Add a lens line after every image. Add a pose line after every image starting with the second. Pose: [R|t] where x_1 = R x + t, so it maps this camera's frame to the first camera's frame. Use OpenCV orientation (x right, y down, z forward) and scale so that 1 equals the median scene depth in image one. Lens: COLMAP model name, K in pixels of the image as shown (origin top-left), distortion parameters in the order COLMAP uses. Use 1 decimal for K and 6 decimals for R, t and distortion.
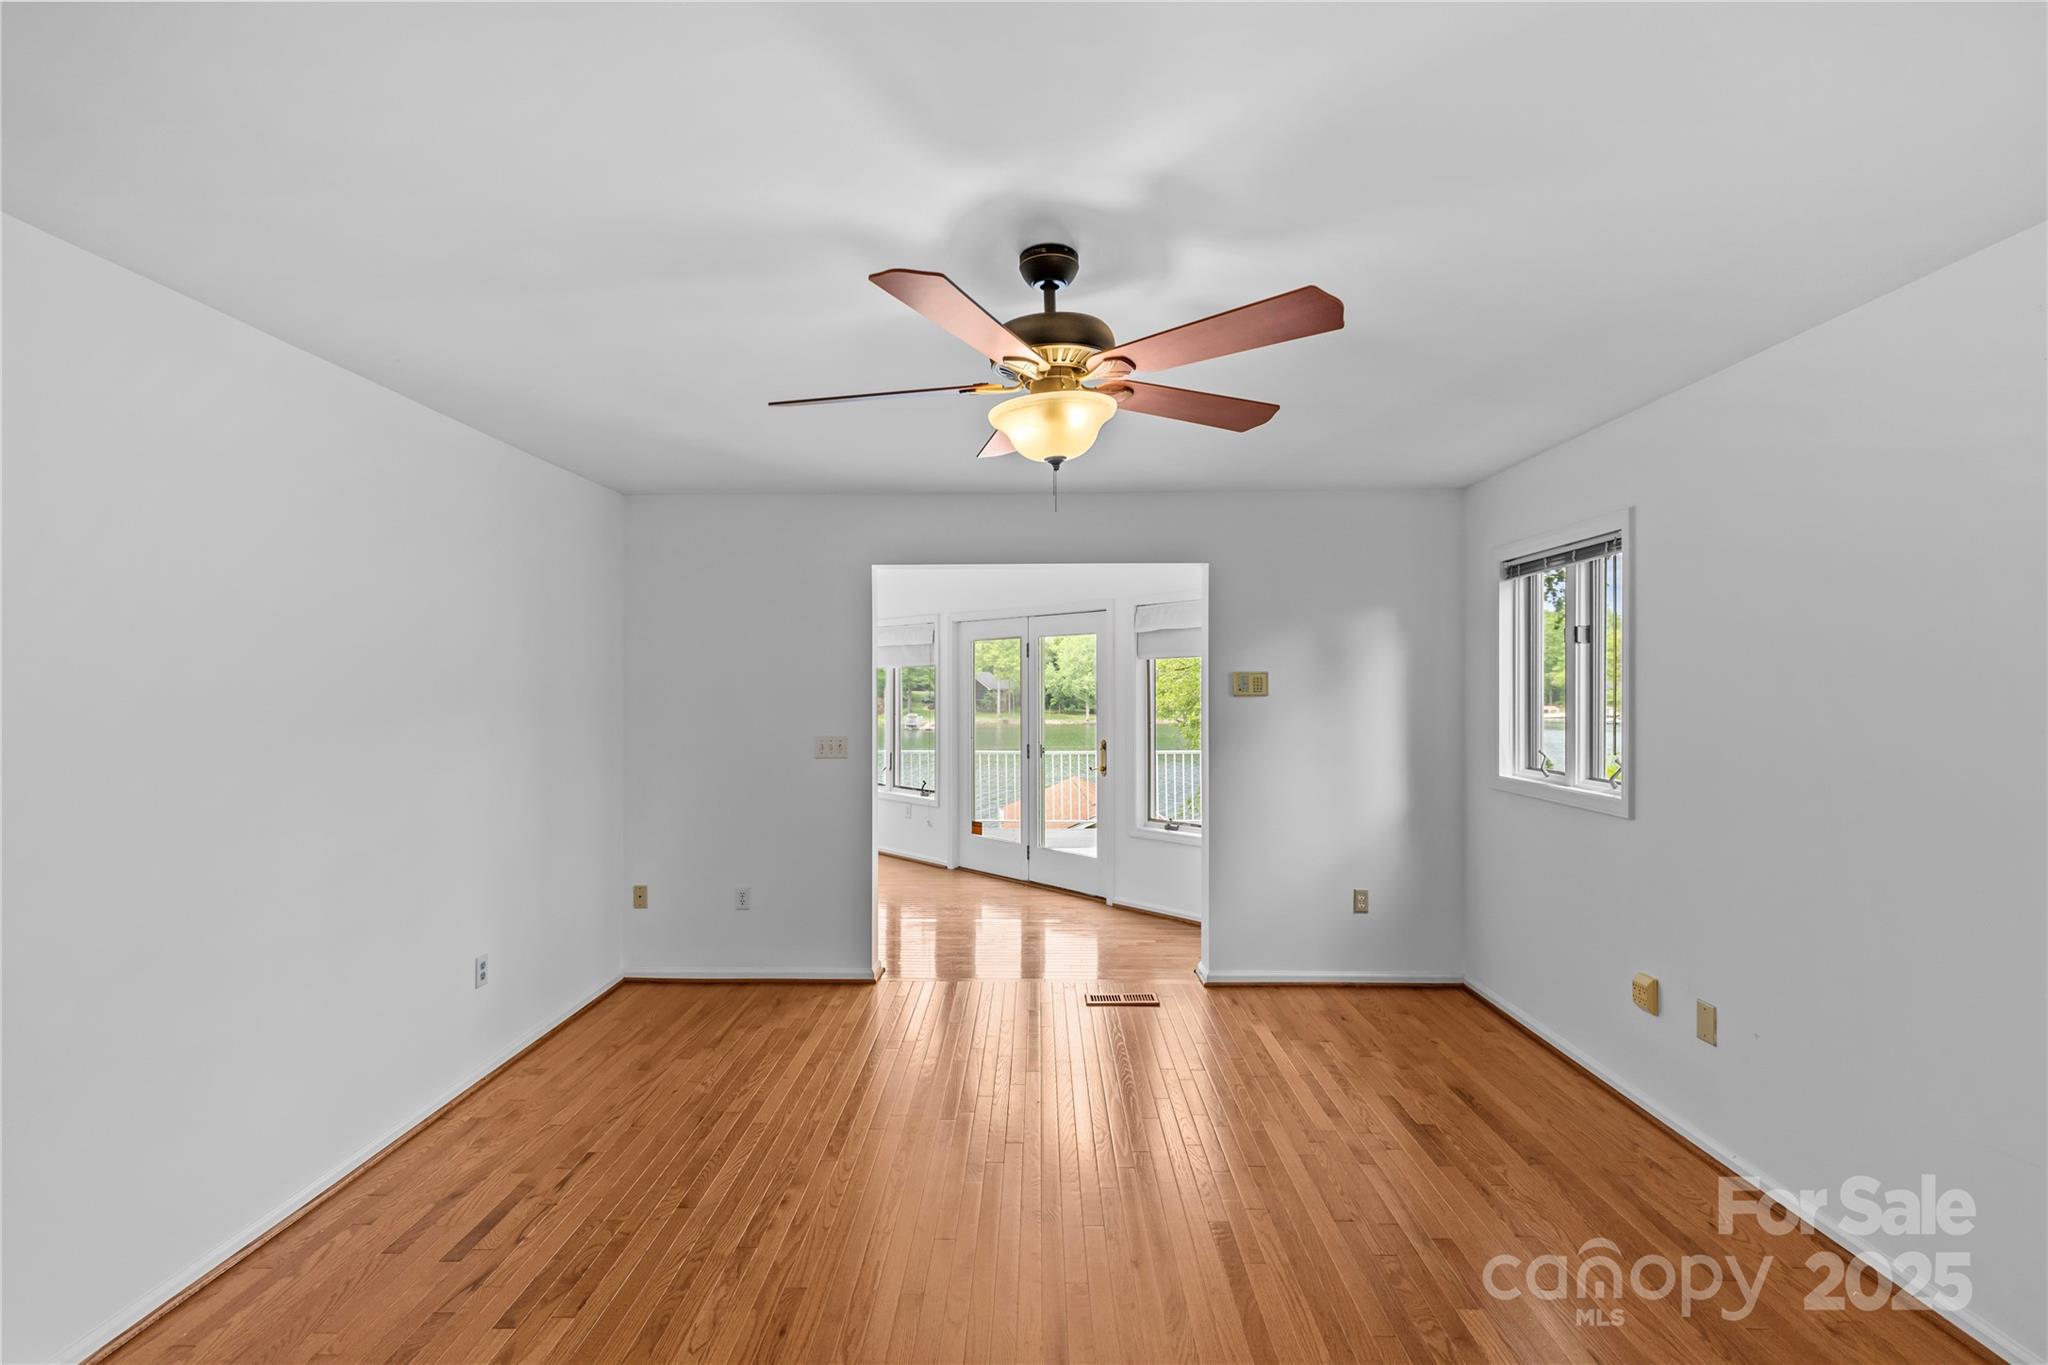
lens RADIAL K [[923.1, 0, 1014.9], [0, 923.1, 686.8], [0, 0, 1]] dist [0.009828, -0.000463]
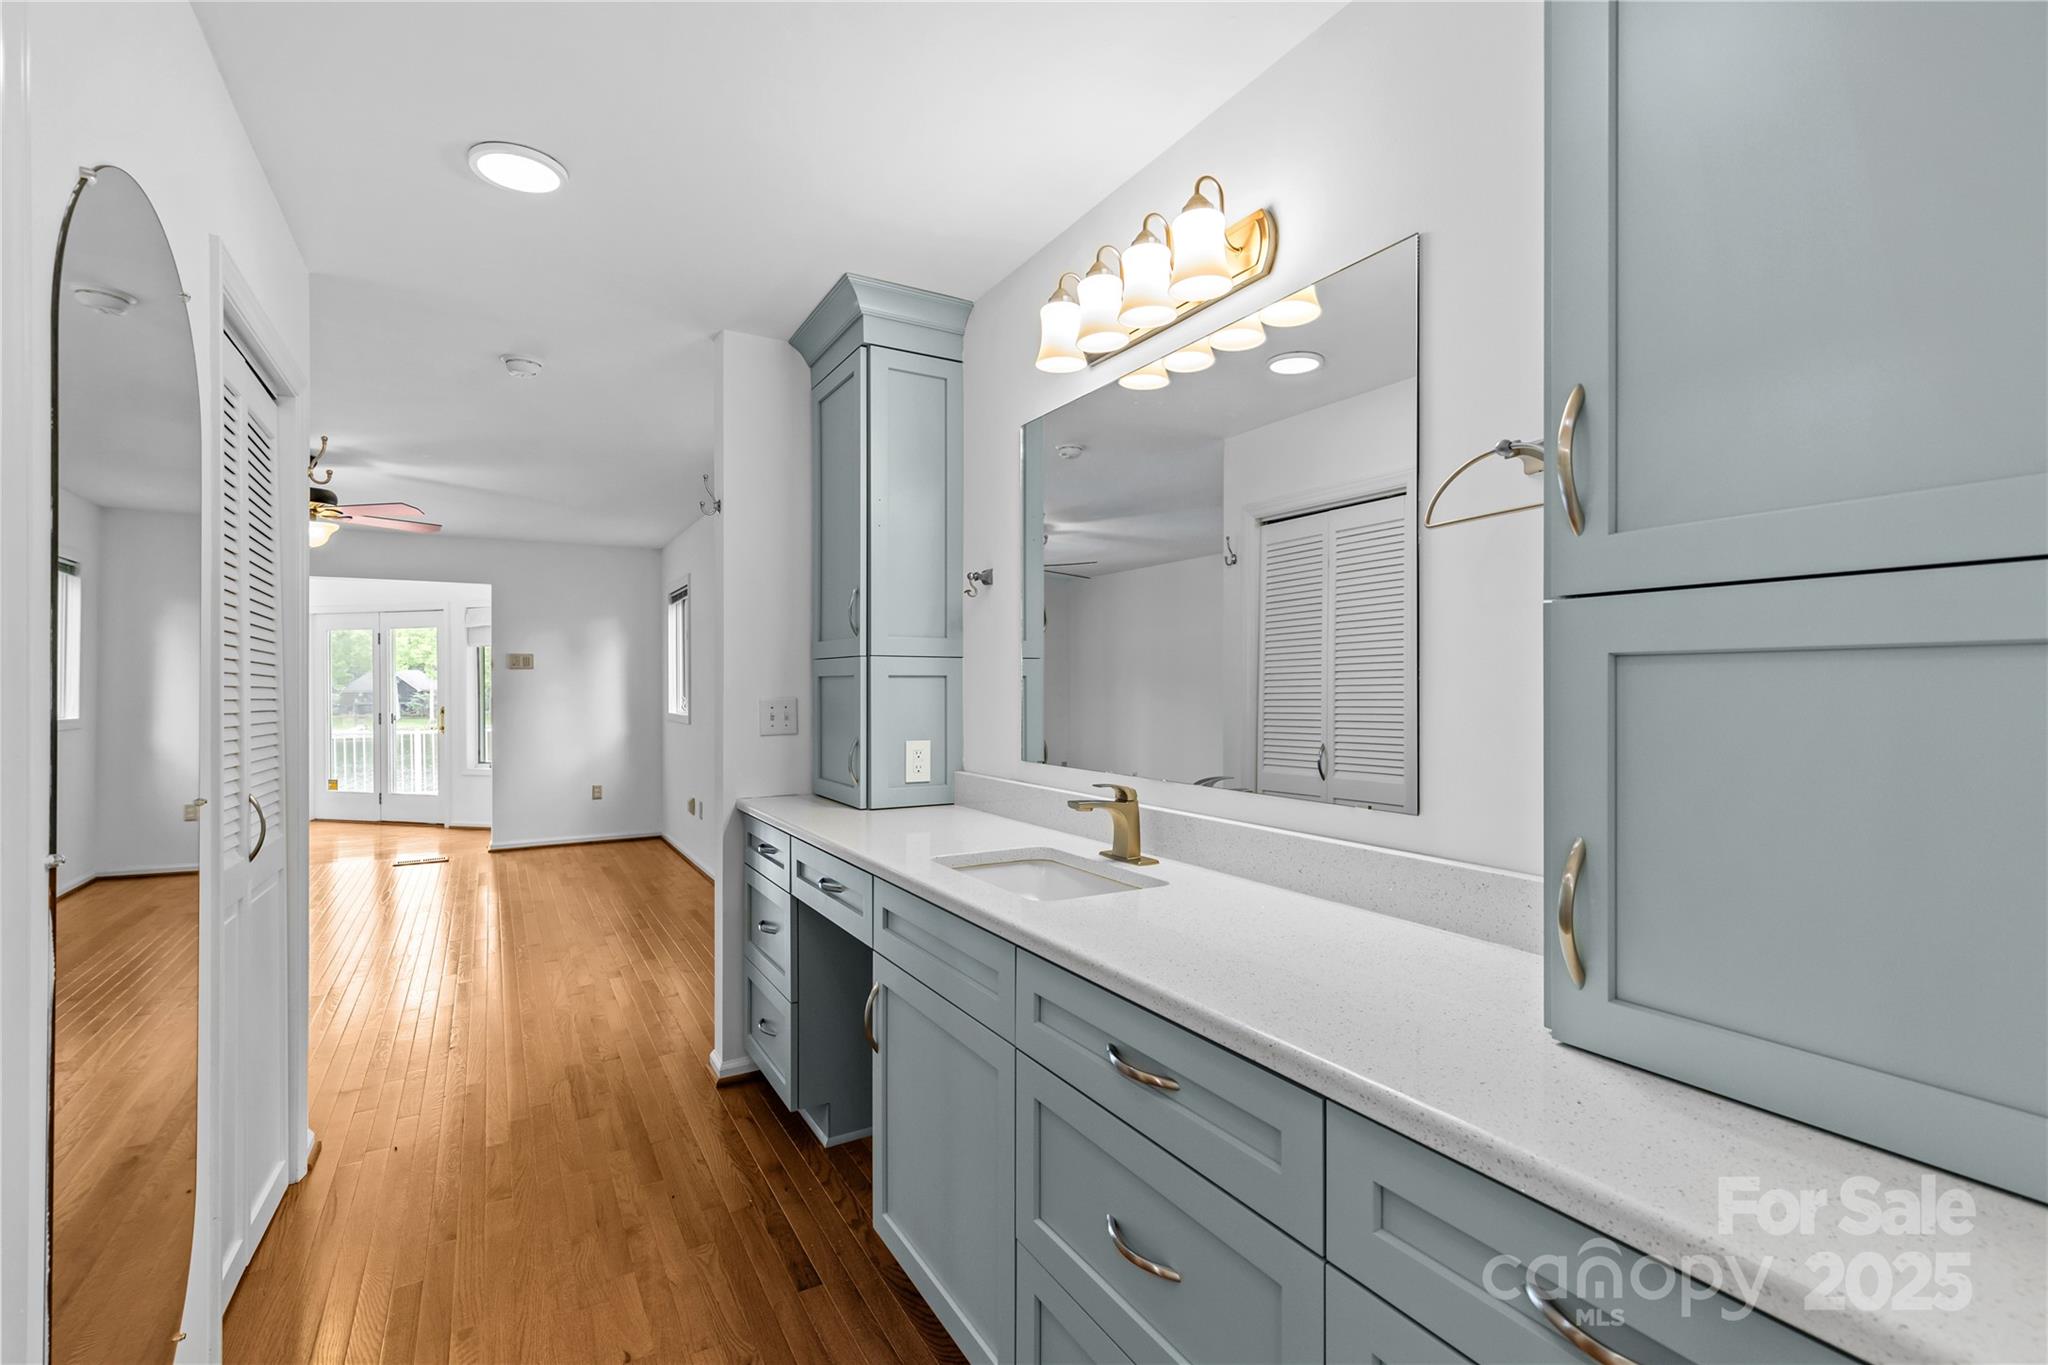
lens RADIAL K [[923.1, 0, 1014.9], [0, 923.1, 686.8], [0, 0, 1]] dist [0.009828, -0.000463]
pose [[0.857145, -0.003680, 0.515062, 0.163218], [0.003781, 0.999992, 0.000852, 0.043778], [-0.515062, 0.001218, 0.857152, -0.828340]]
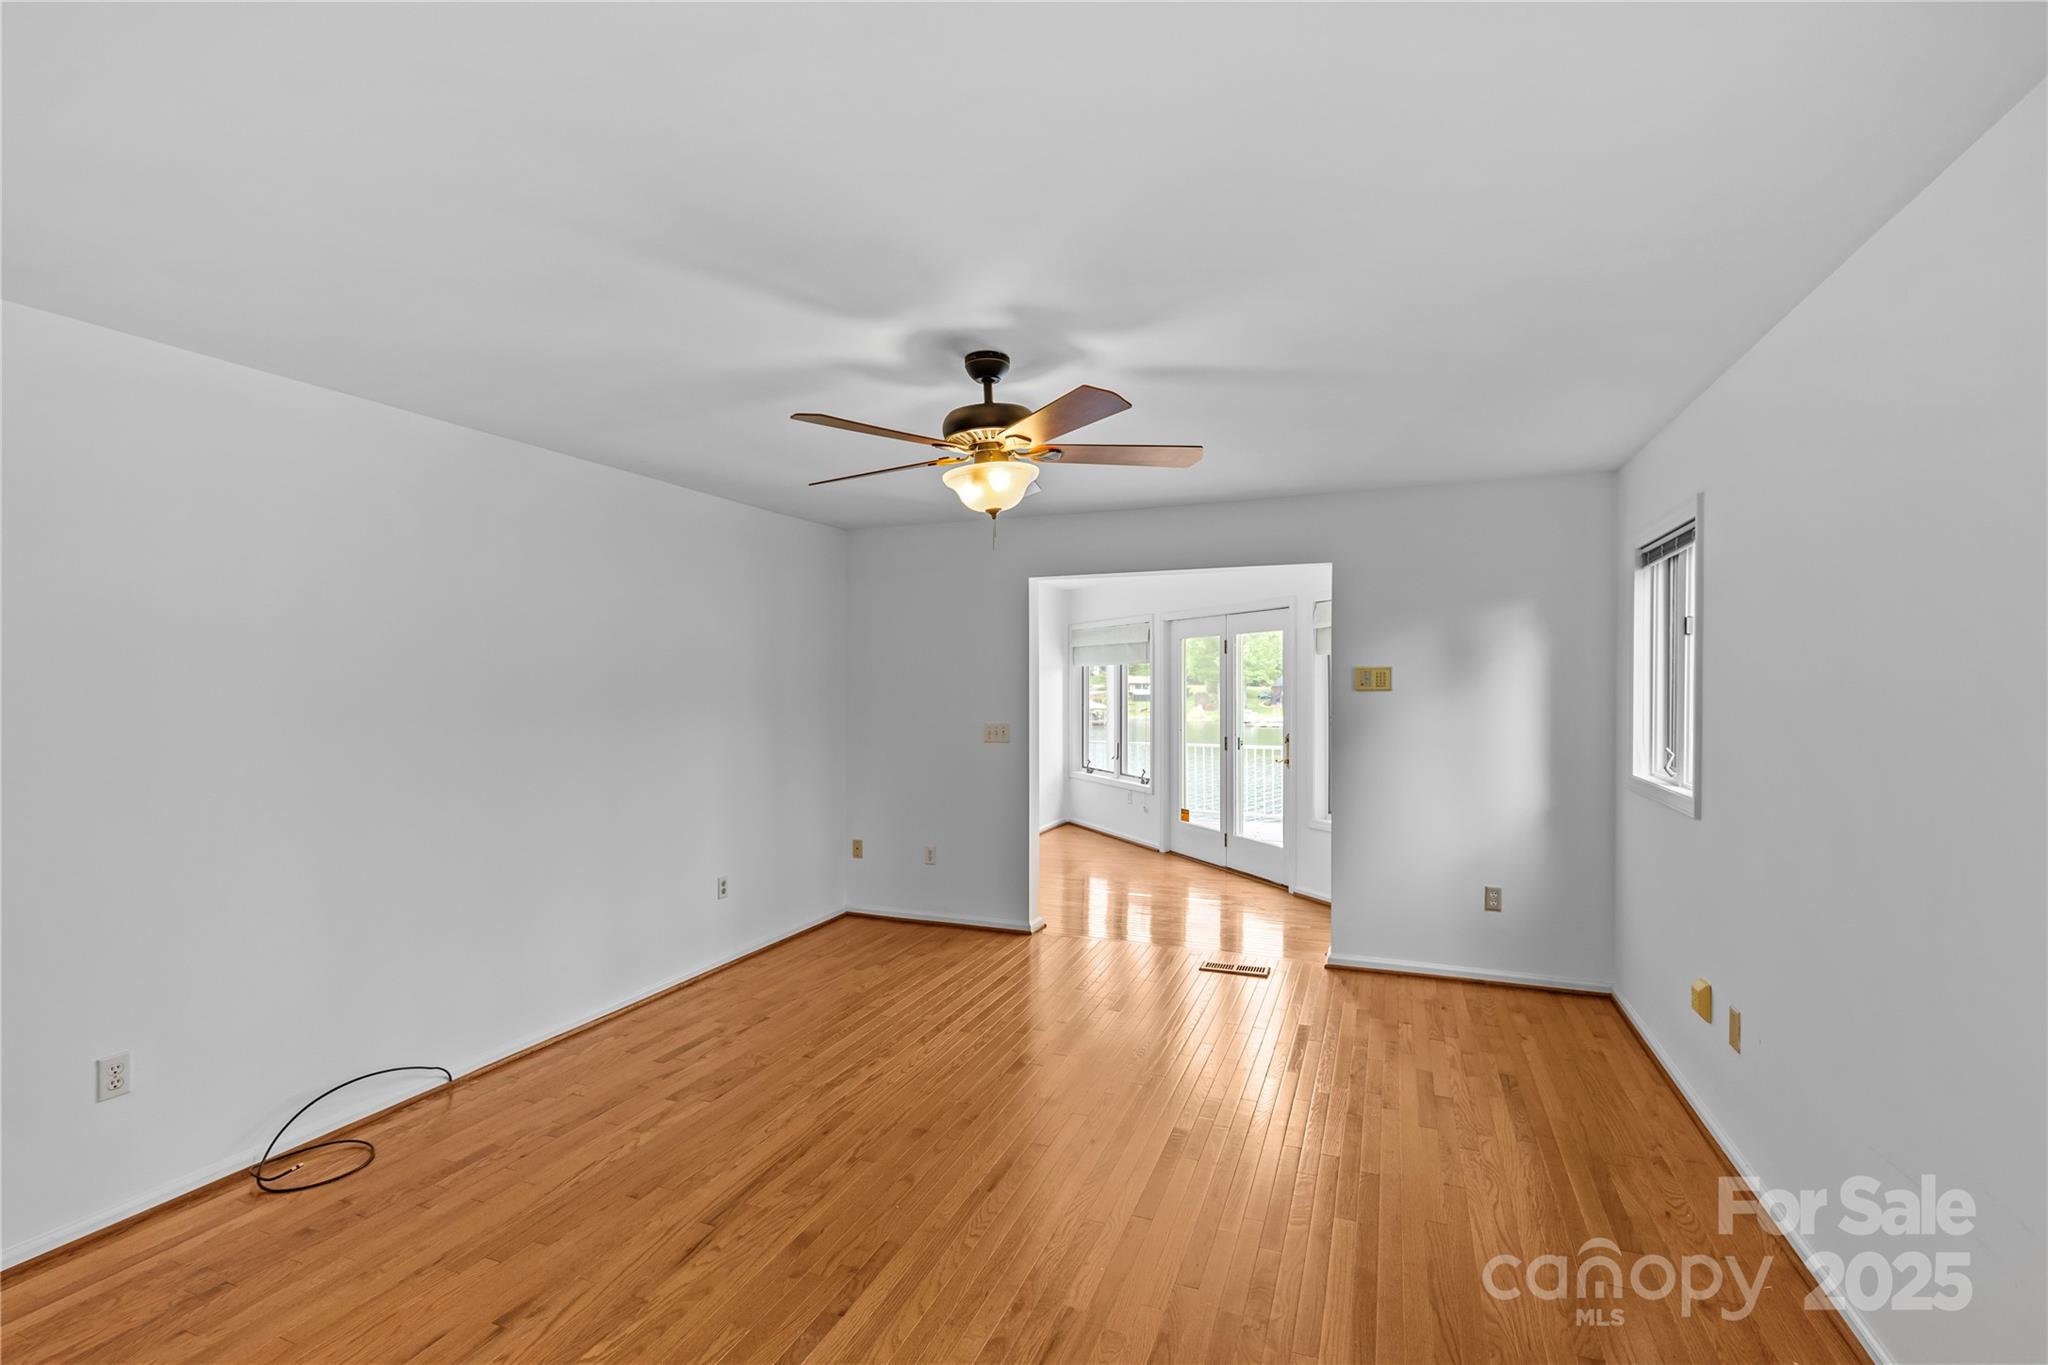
lens RADIAL K [[929.1, 0, 1013.9], [0, 929.1, 690.6], [0, 0, 1]] dist [0.011526, -0.001254]
pose [[0.935627, 0.002960, -0.352977, 0.249245], [0.000143, 0.999962, 0.008764, 0.000723], [0.352989, -0.008250, 0.935591, -0.111647]]
